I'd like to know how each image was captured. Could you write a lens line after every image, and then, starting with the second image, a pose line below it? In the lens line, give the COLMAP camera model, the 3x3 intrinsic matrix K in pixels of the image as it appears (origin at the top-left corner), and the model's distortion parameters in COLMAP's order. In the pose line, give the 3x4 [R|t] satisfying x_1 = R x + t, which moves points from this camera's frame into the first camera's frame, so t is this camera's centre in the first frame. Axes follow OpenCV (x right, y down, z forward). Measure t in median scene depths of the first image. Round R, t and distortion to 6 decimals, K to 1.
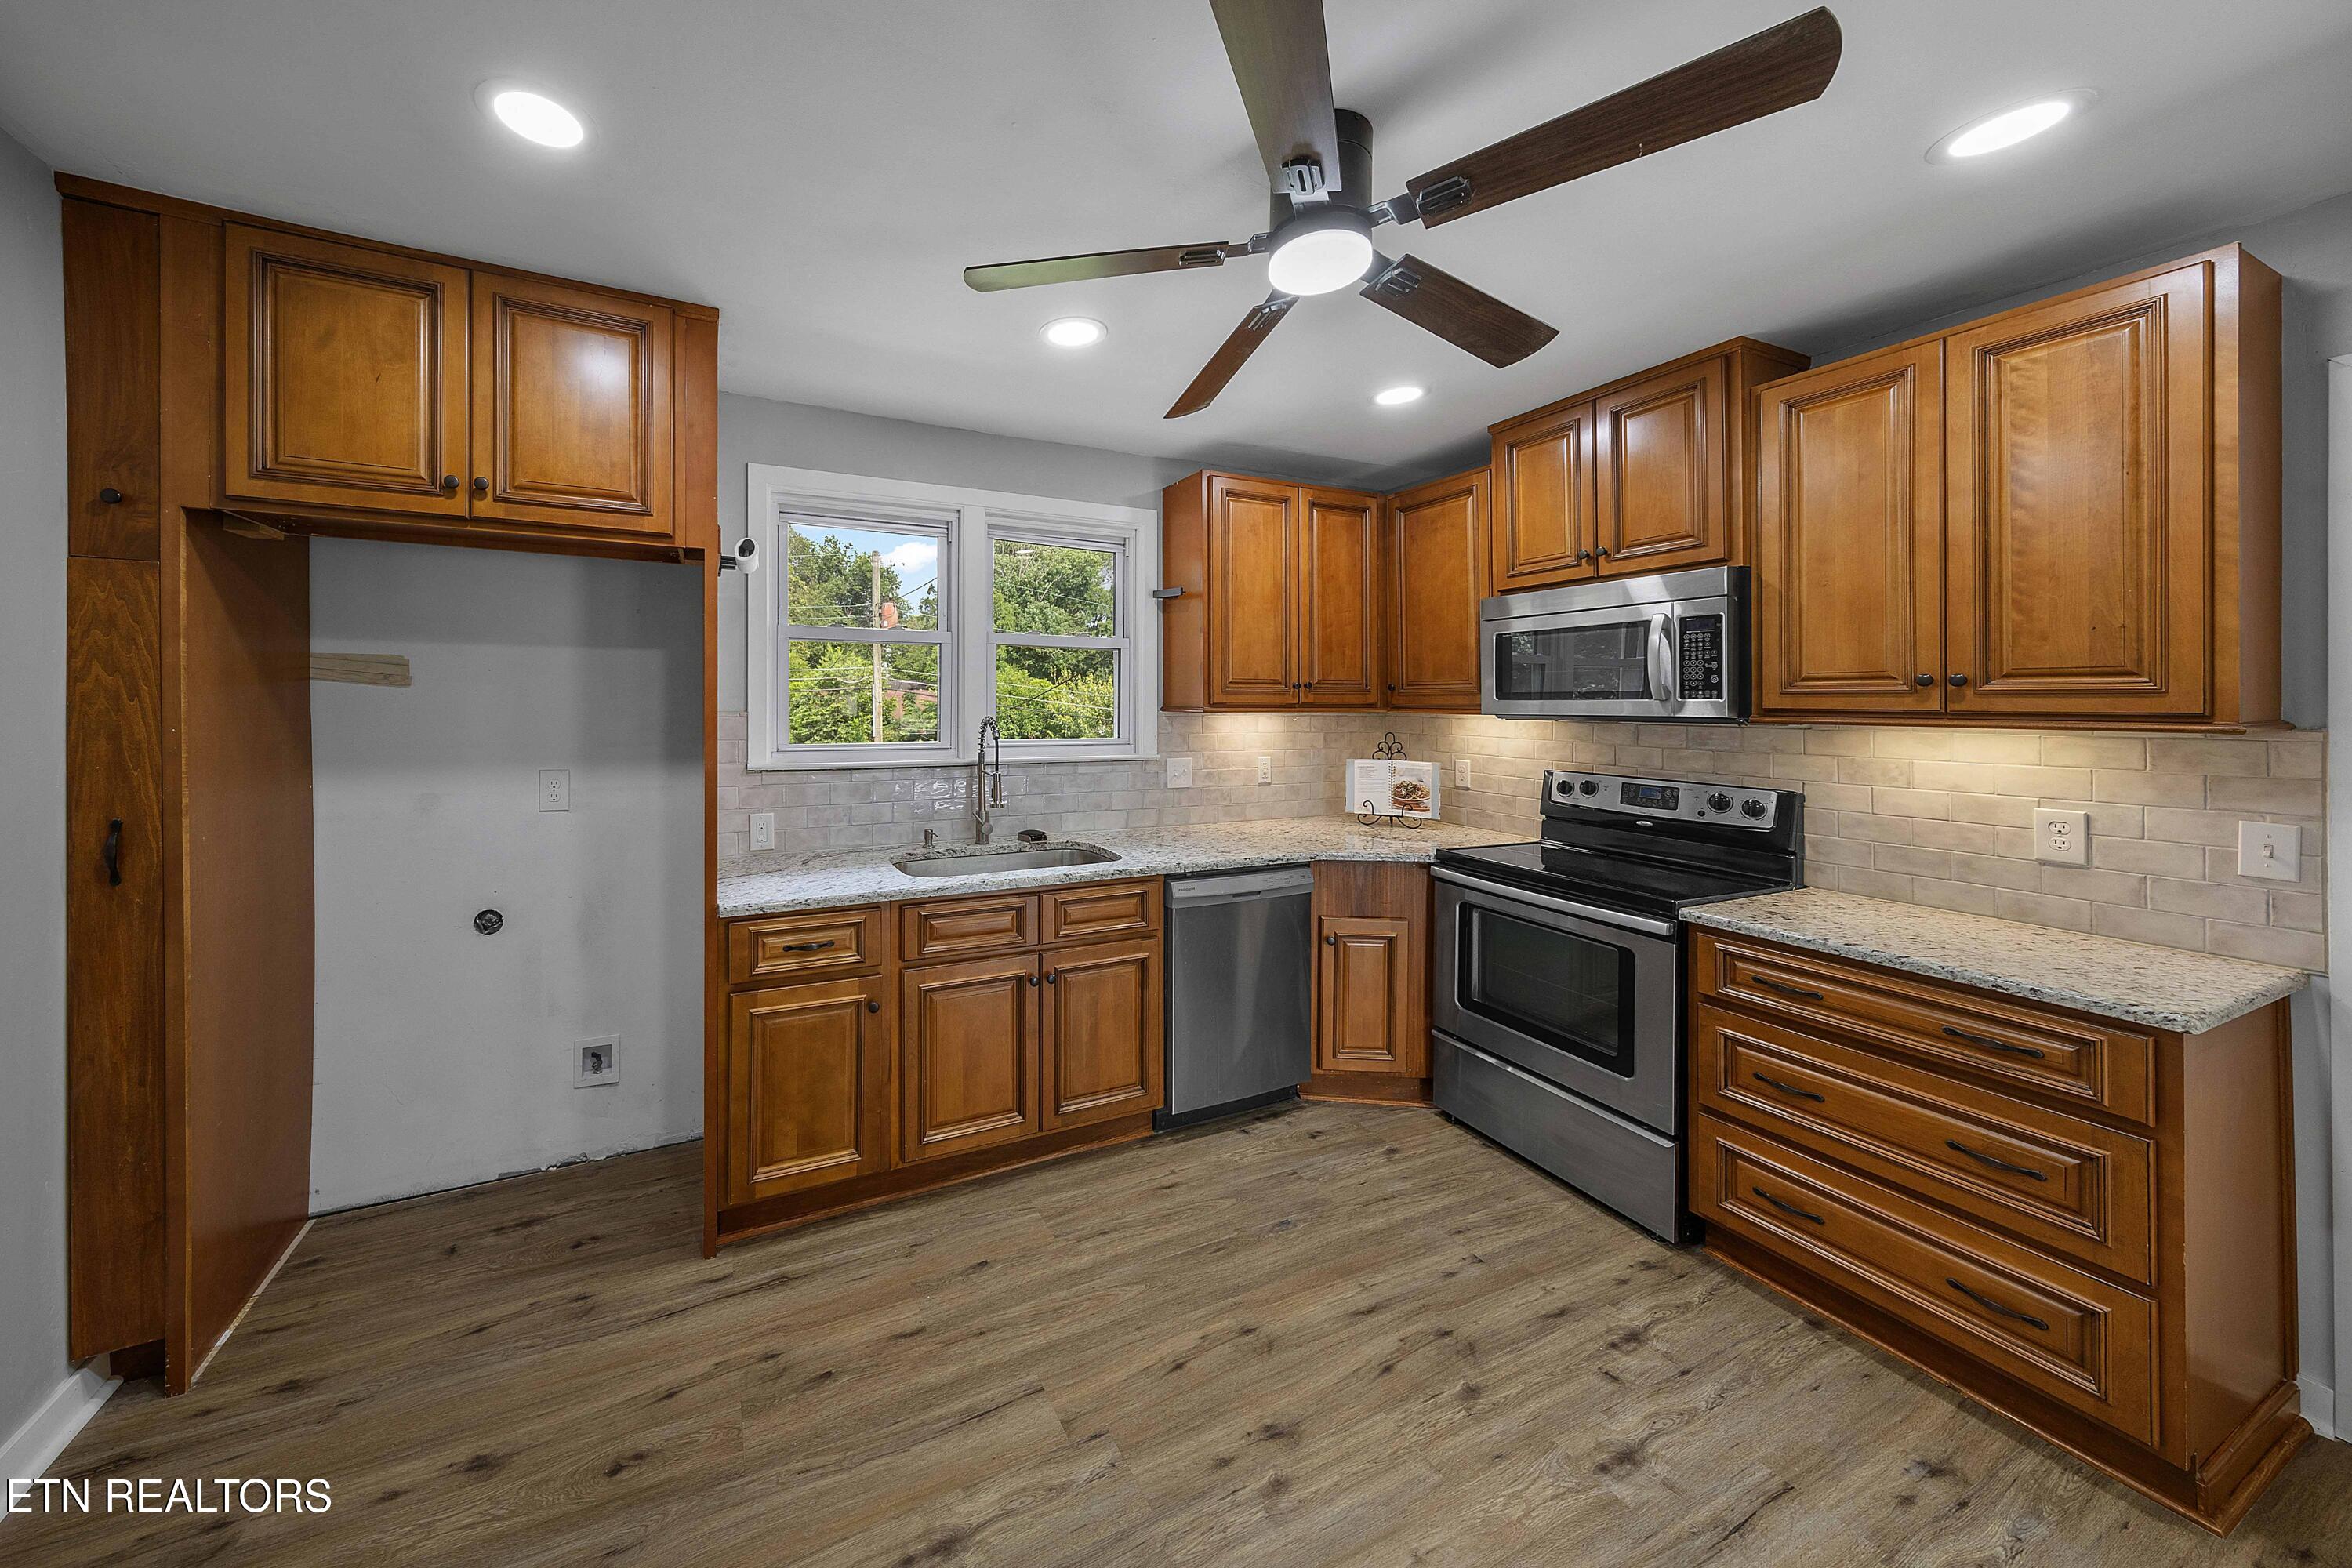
lens RADIAL K [[819.6, 0, 1175.5], [0, 819.6, 686.2], [0, 0, 1]] dist [0.002230, 0.000112]
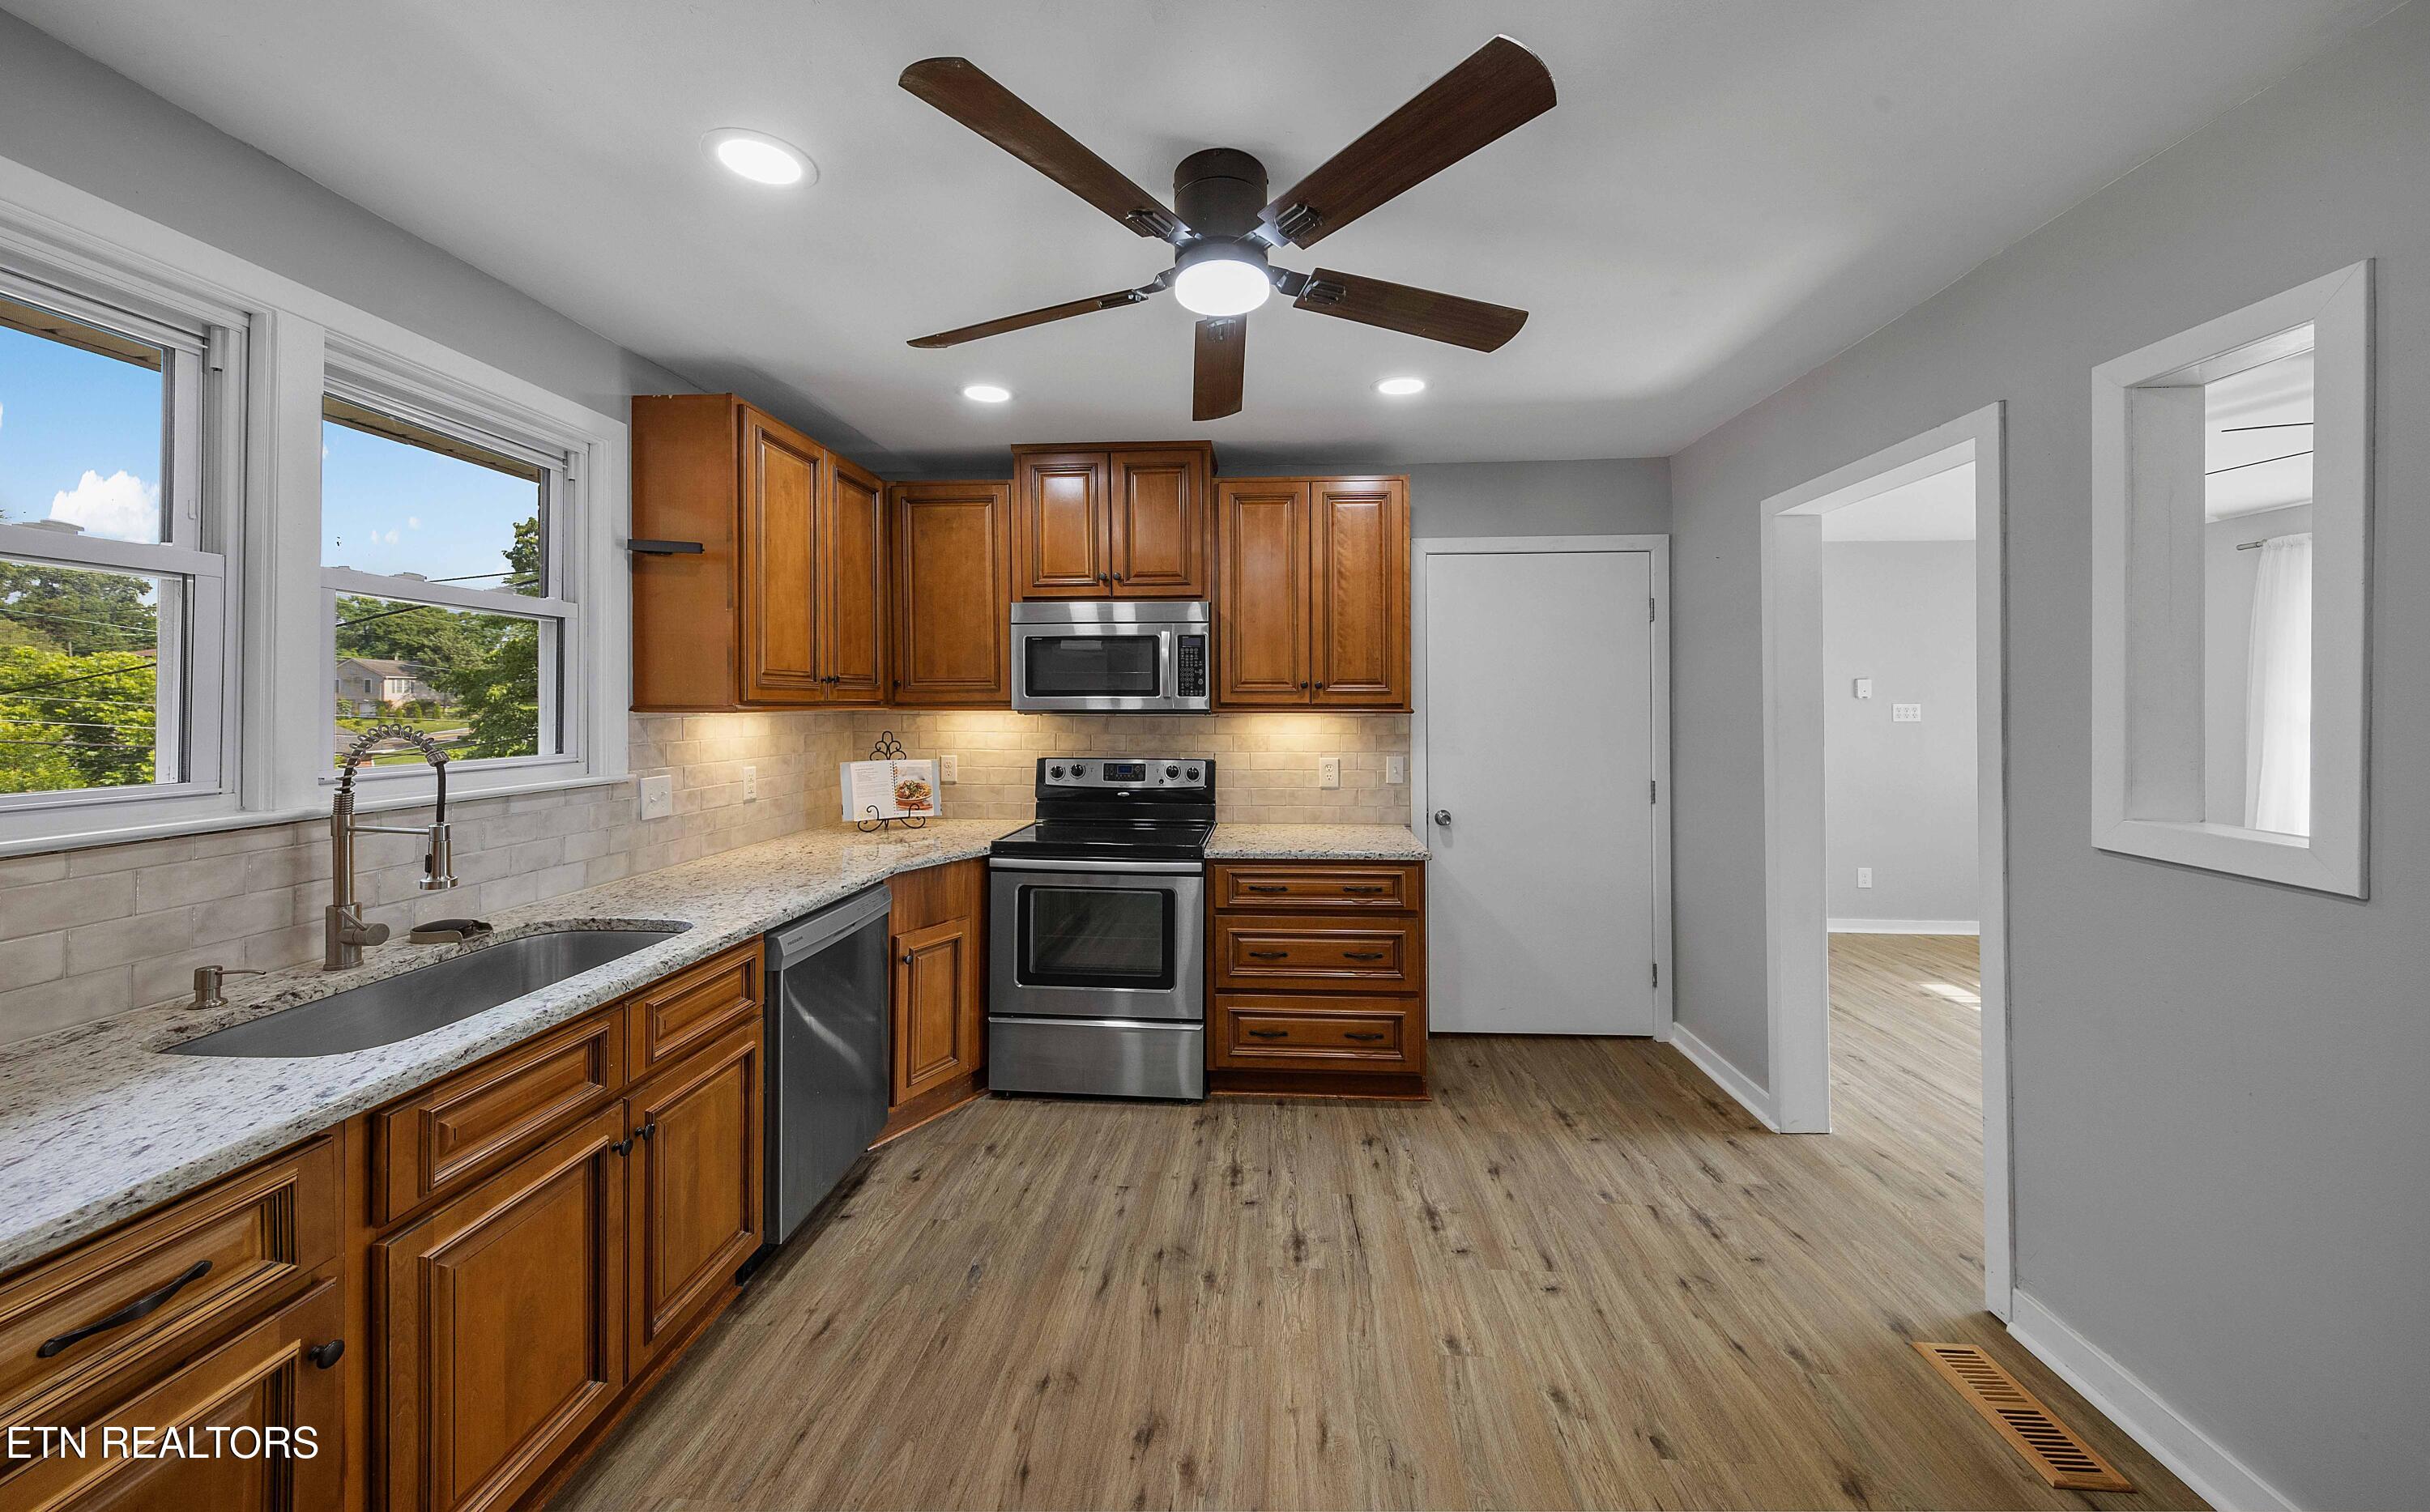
lens RADIAL K [[770.9, 0, 1207.1], [0, 770.9, 685.3], [0, 0, 1]] dist [0.009813, -0.003785]
pose [[0.512331, 0.015357, 0.858651, -0.429902], [-0.014048, 0.999856, -0.009500, 0.008874], [-0.858673, -0.007196, 0.512473, 0.304255]]
